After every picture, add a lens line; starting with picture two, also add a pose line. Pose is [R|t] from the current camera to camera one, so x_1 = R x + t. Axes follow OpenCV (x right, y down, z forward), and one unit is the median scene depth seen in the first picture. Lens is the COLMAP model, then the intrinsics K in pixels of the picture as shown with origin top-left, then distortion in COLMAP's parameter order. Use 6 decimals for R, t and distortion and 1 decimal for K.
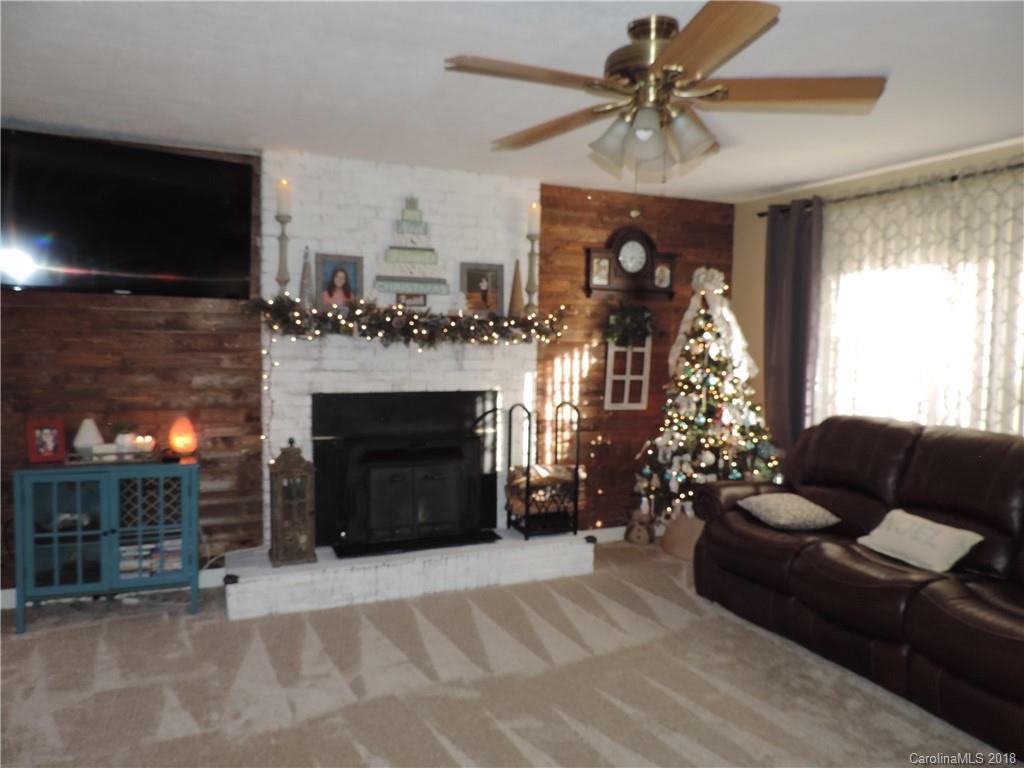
lens RADIAL K [[730.0, 0, 515.7], [0, 730.0, 381.5], [0, 0, 1]] dist [-0.015005, -0.002762]
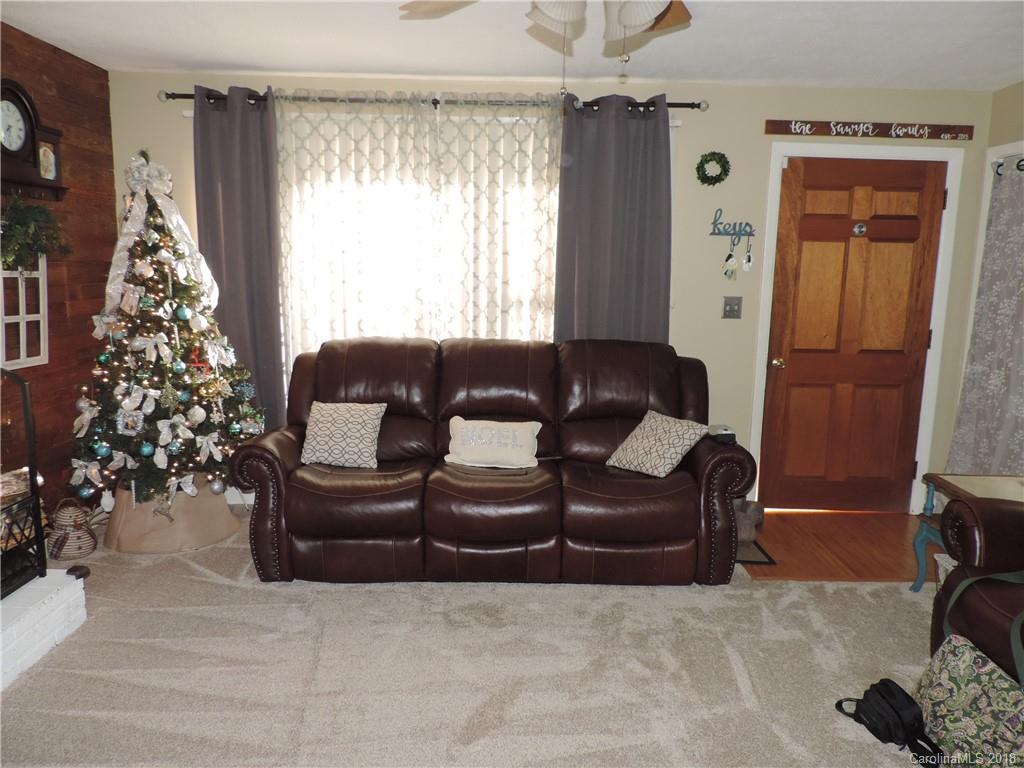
lens RADIAL K [[730.0, 0, 515.7], [0, 730.0, 381.5], [0, 0, 1]] dist [-0.015005, -0.002762]
pose [[0.390546, -0.155215, 0.907404, -0.301043], [0.050449, 0.987811, 0.147255, -0.025407], [-0.919200, -0.011732, 0.393616, 0.392708]]
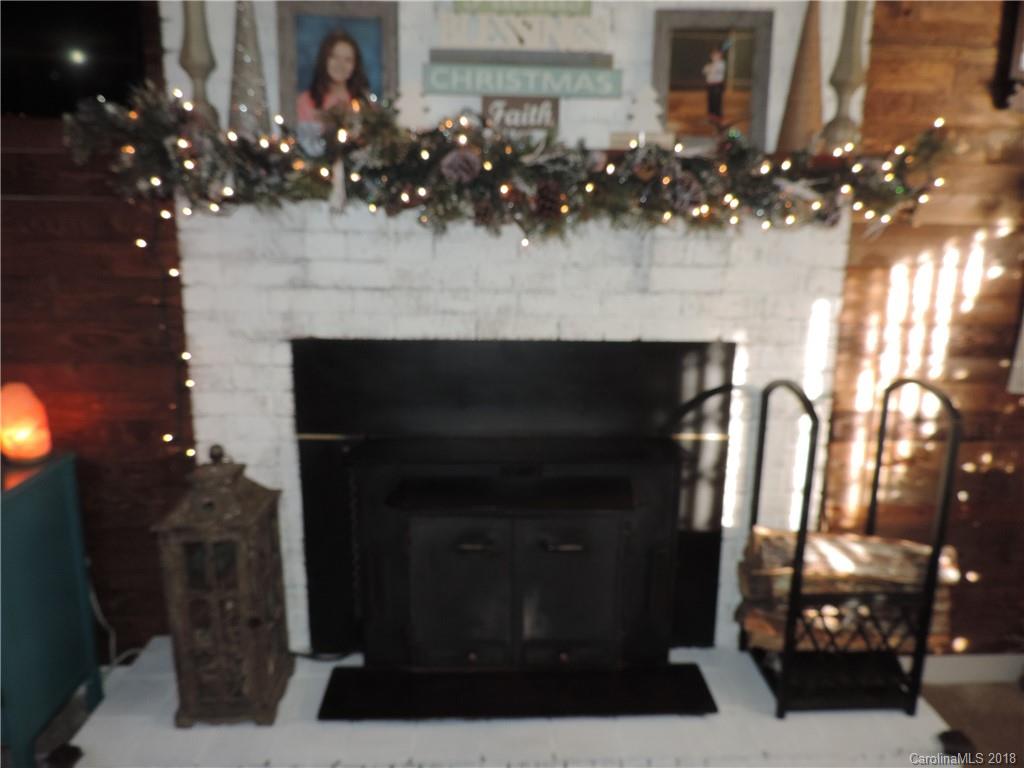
lens RADIAL K [[730.0, 0, 515.7], [0, 730.0, 381.5], [0, 0, 1]] dist [-0.015005, -0.002762]
pose [[0.932942, 0.075231, -0.352077, 0.005388], [-0.022779, 0.988299, 0.150819, -0.025670], [0.359304, -0.132685, 0.923740, 0.586487]]
